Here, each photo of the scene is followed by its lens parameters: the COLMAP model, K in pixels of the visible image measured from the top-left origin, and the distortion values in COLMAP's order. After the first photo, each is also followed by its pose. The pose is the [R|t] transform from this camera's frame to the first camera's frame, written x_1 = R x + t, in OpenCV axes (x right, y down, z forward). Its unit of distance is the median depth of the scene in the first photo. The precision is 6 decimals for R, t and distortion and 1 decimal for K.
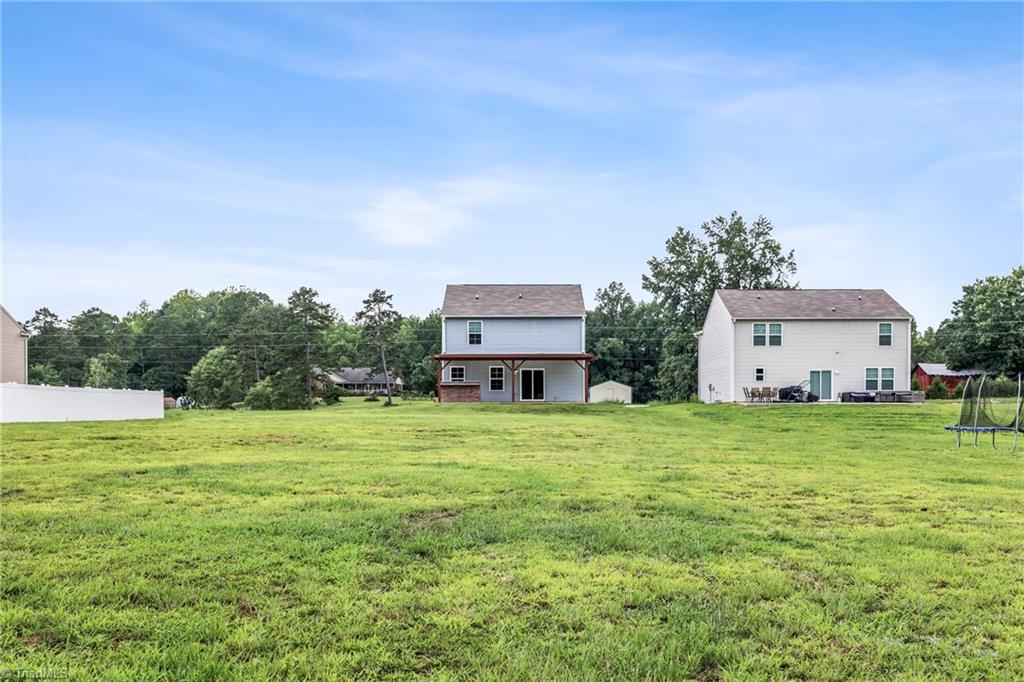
lens RADIAL K [[802.1, 0, 467.2], [0, 802.1, 364.6], [0, 0, 1]] dist [0.024835, 0.004410]
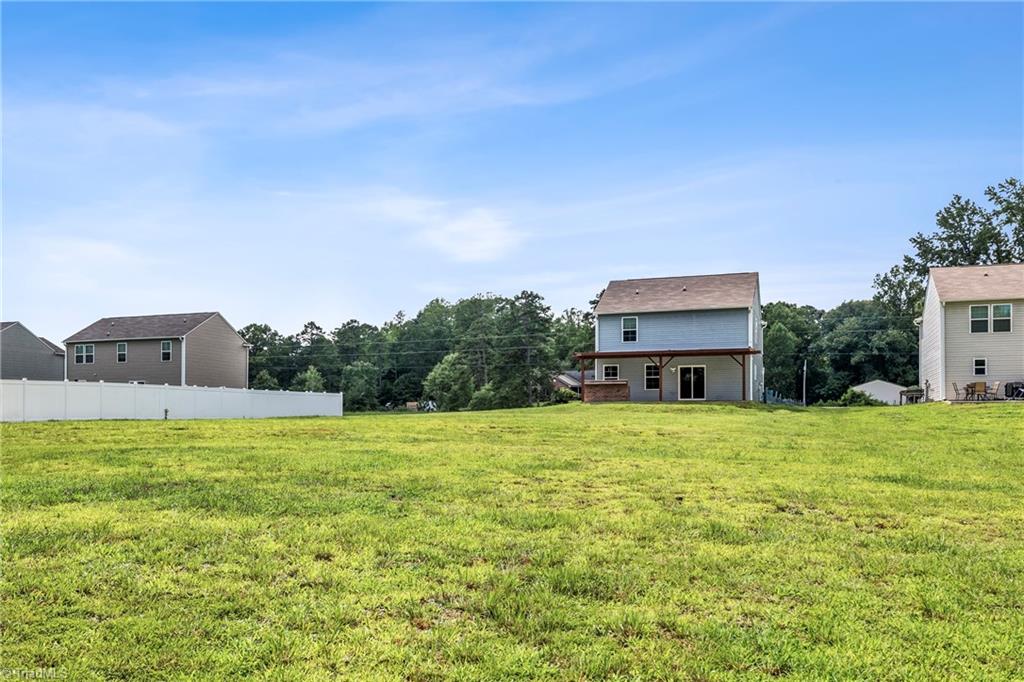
lens RADIAL K [[820.5, 0, 446.7], [0, 820.5, 369.1], [0, 0, 1]] dist [0.031682, 0.000828]
pose [[0.942345, -0.019072, -0.334098, 0.051664], [0.019398, 0.999809, -0.002360, 0.002281], [0.334079, -0.004257, 0.942535, 0.002147]]
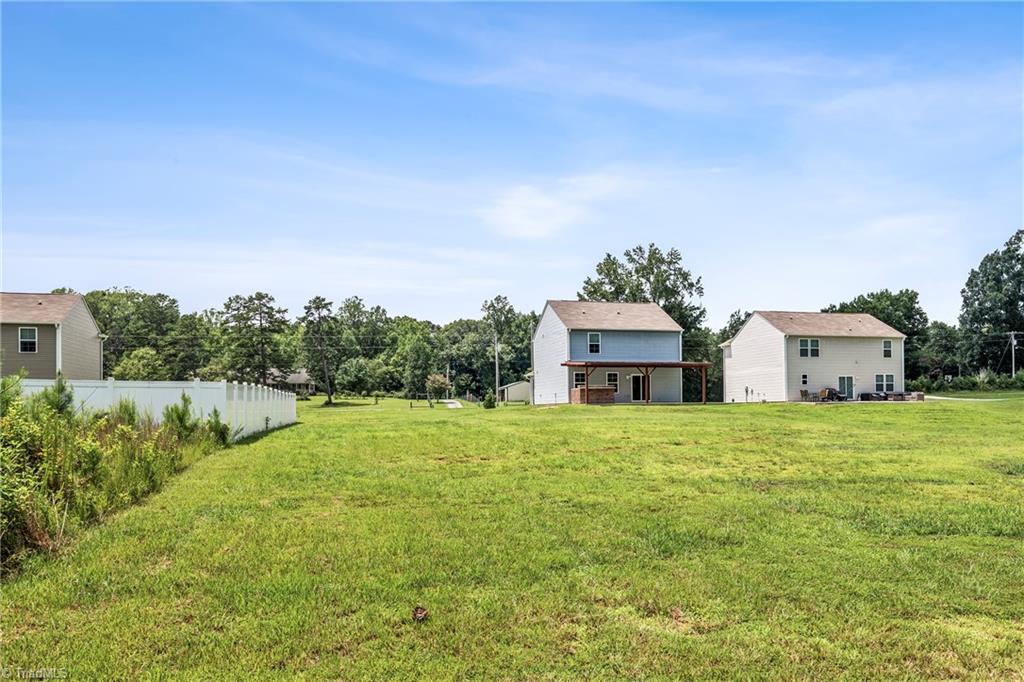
lens RADIAL K [[716.5, 0, 515.1], [0, 716.5, 349.6], [0, 0, 1]] dist [-0.013400, -0.002203]
pose [[0.964280, 0.012946, 0.264569, -0.147847], [-0.006844, 0.999689, -0.023971, -0.001855], [-0.264797, 0.021304, 0.964069, 0.014036]]
